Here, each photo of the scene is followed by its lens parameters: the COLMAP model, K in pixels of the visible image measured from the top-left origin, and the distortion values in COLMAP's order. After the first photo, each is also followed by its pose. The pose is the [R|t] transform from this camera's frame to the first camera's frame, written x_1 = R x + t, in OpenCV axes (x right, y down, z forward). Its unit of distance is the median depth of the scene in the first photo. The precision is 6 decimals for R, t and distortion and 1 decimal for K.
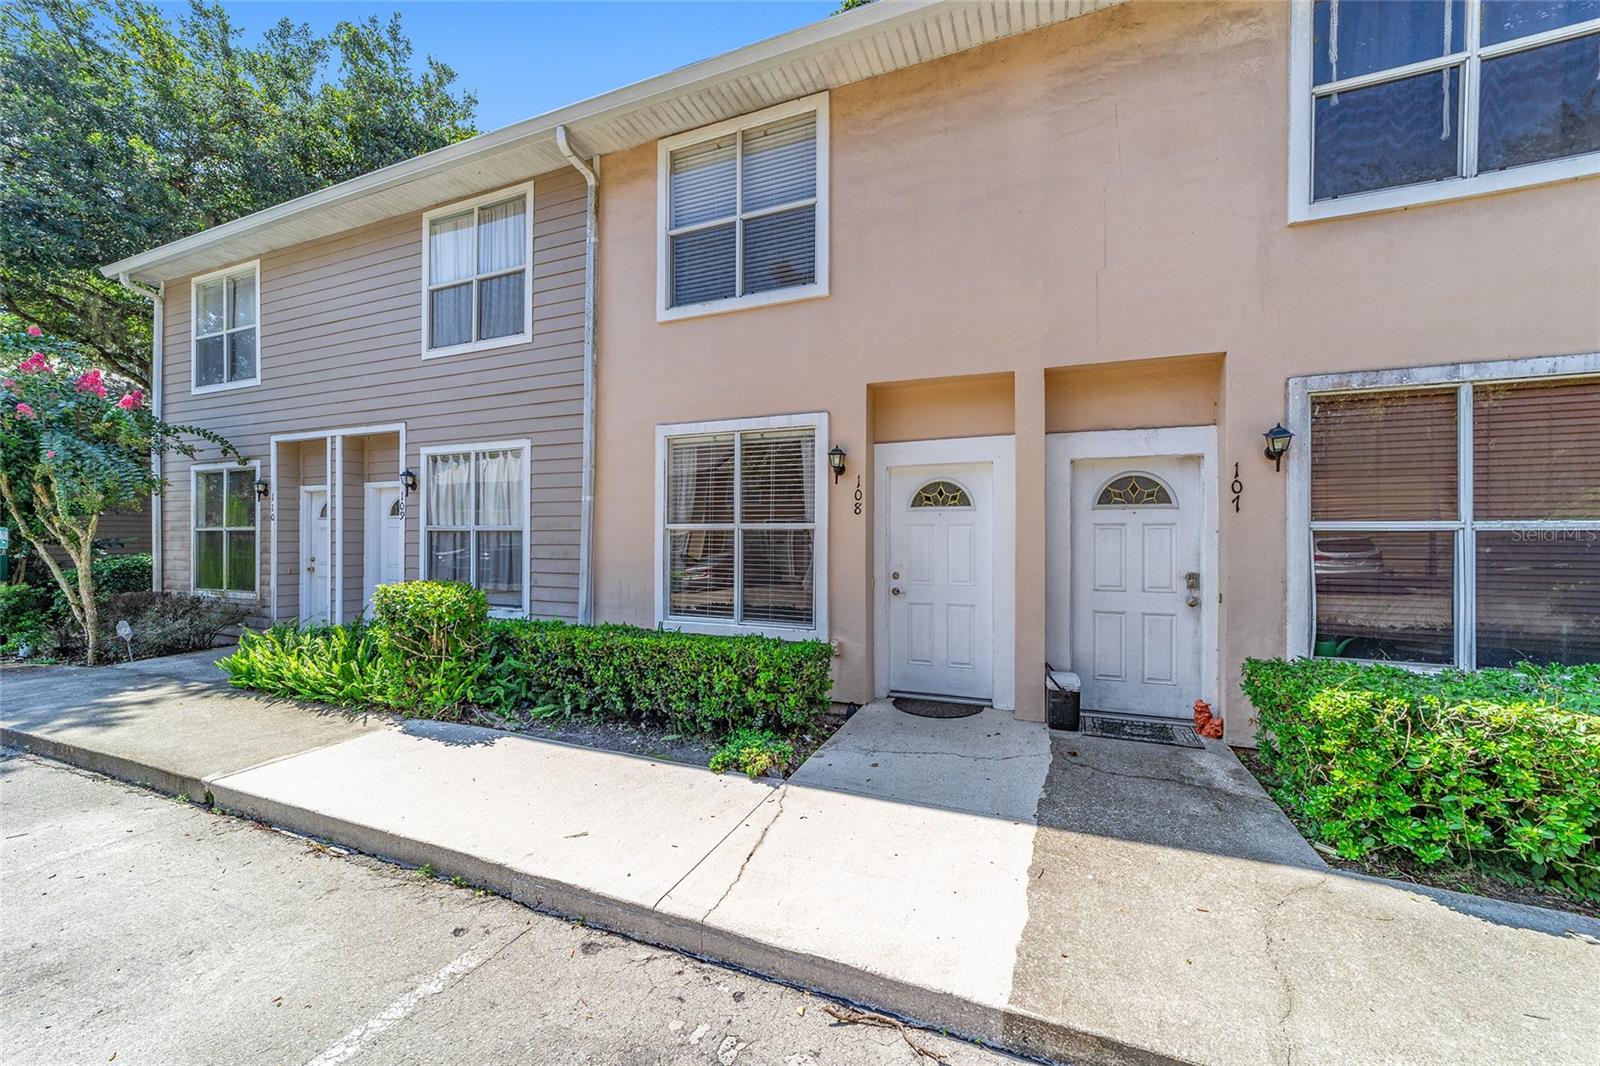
lens RADIAL K [[615.4, 0, 805.0], [0, 615.4, 535.1], [0, 0, 1]] dist [-0.003565, 0.003436]
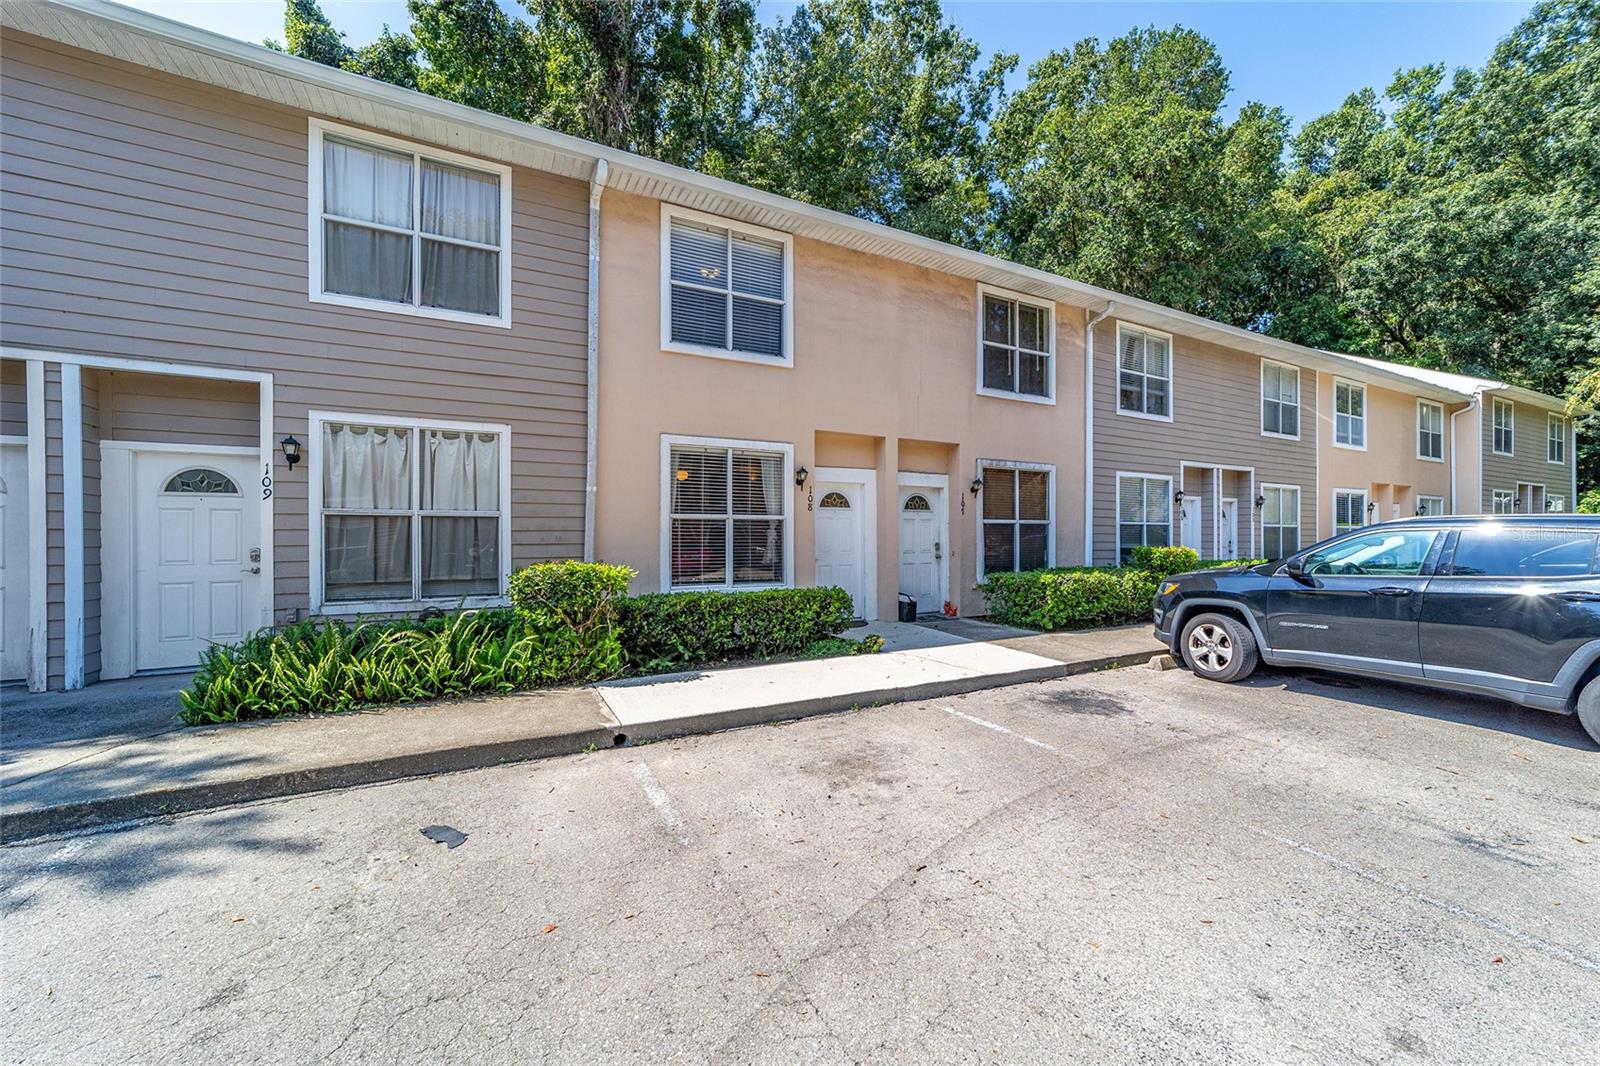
lens RADIAL K [[615.4, 0, 804.3], [0, 615.4, 539.6], [0, 0, 1]] dist [-0.003565, 0.003436]
pose [[0.639739, -0.007457, 0.768556, -1.128486], [0.002630, 0.999968, 0.007514, 0.028283], [-0.768587, -0.002786, 0.639739, -0.008680]]
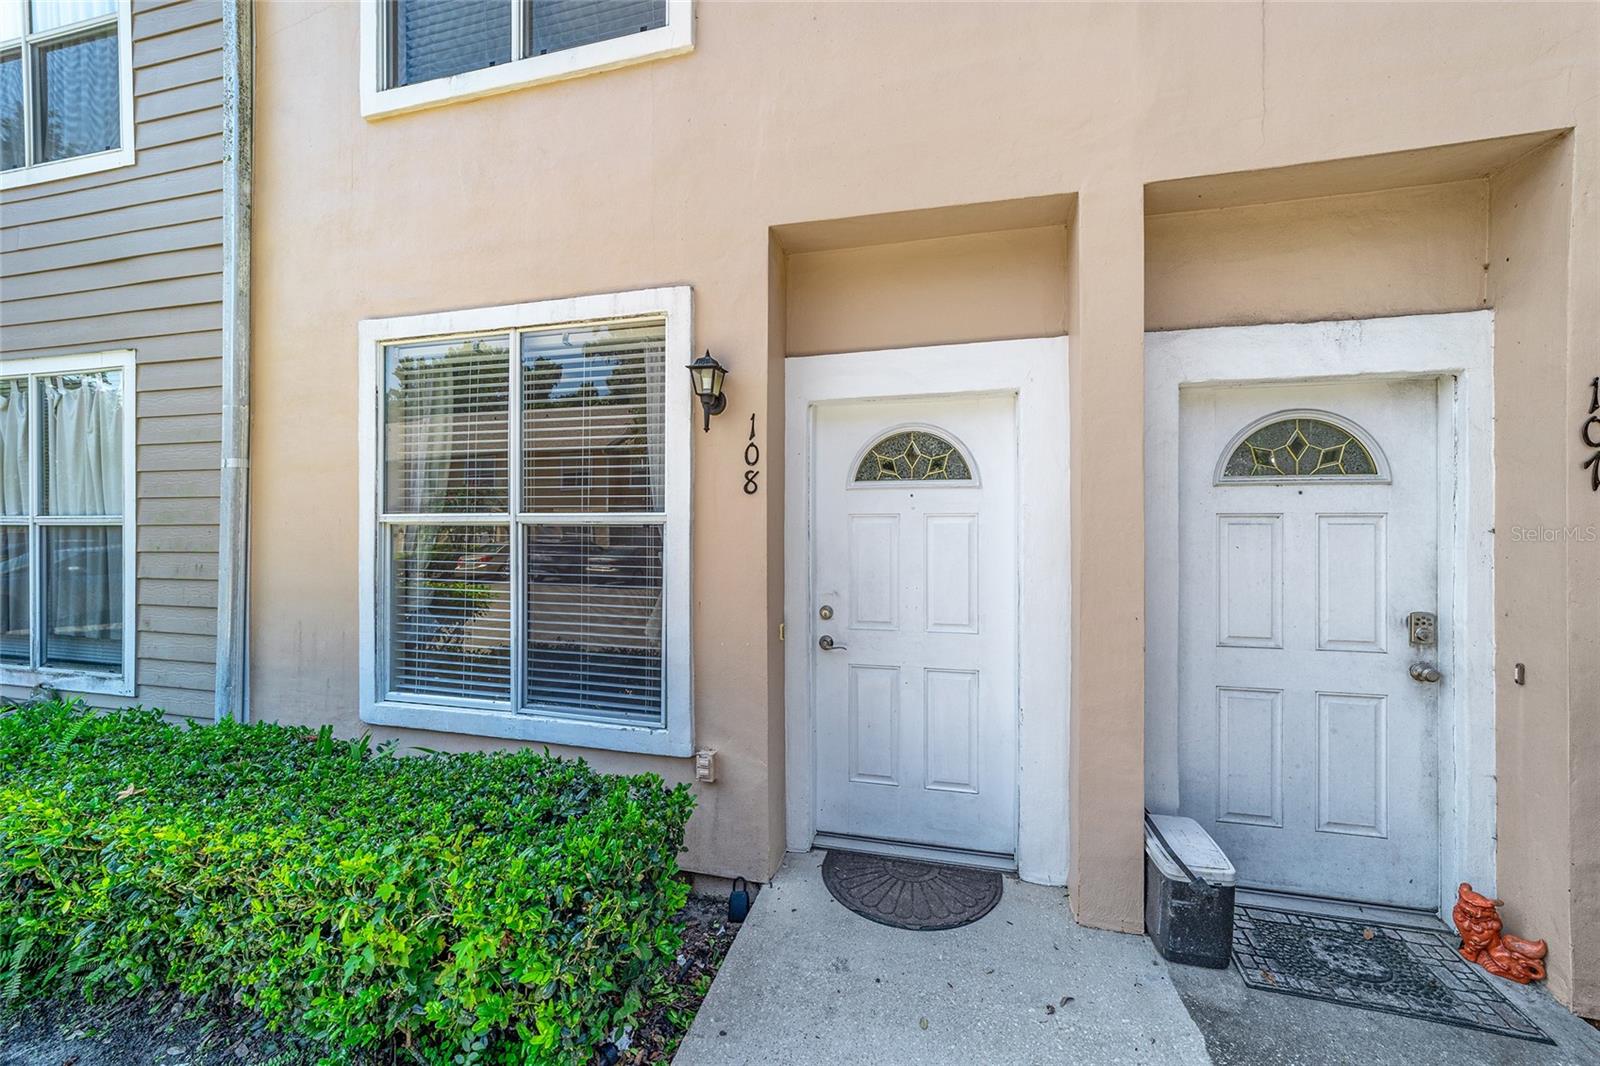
lens RADIAL K [[615.4, 0, 804.2], [0, 615.4, 526.5], [0, 0, 1]] dist [-0.003565, 0.003436]
pose [[0.990806, -0.002295, 0.135269, 0.059689], [0.001523, 0.999982, 0.005805, -0.010771], [-0.135280, -0.005545, 0.990792, 0.498527]]
